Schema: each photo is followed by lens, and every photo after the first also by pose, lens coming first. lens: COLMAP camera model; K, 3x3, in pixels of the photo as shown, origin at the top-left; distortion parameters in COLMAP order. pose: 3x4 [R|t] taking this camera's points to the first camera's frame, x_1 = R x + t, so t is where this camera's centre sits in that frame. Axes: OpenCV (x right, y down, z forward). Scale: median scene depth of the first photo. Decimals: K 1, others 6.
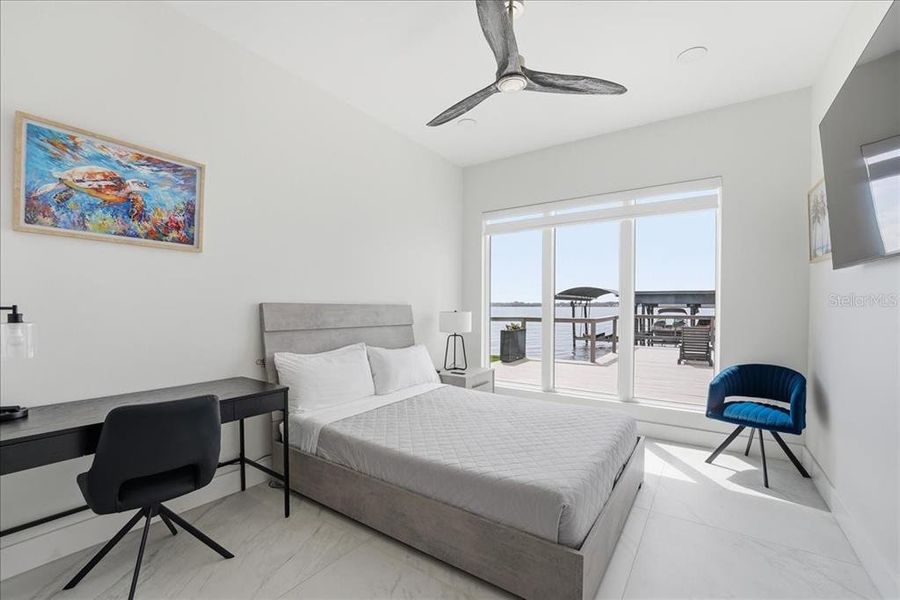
lens RADIAL K [[376.6, 0, 452.7], [0, 376.6, 302.3], [0, 0, 1]] dist [-0.022988, 0.000266]
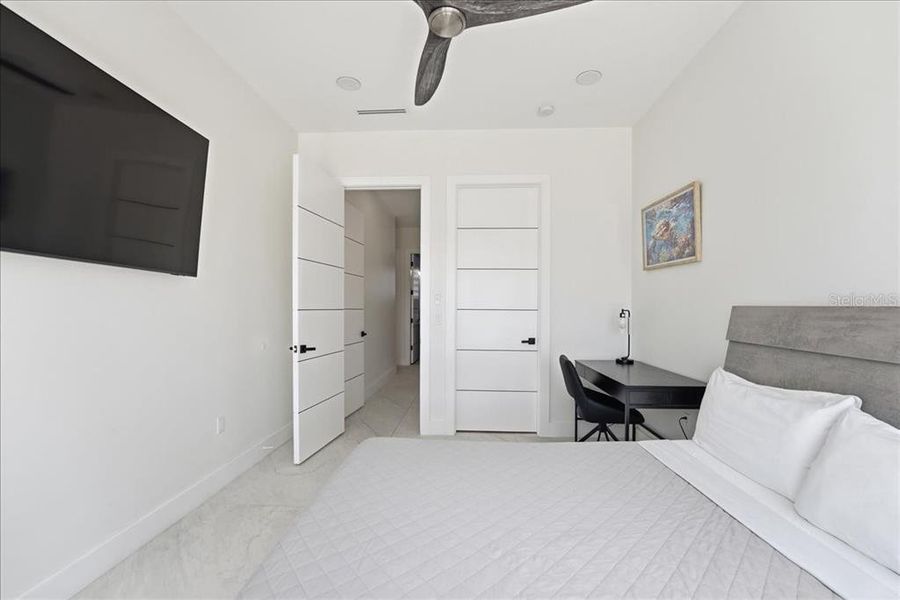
lens RADIAL K [[376.6, 0, 452.7], [0, 376.6, 302.3], [0, 0, 1]] dist [-0.022988, 0.000266]
pose [[-0.853432, -0.008169, -0.521140, 0.540786], [0.004020, 0.999744, -0.022254, 0.010336], [0.521189, -0.021088, -0.853181, 1.640470]]
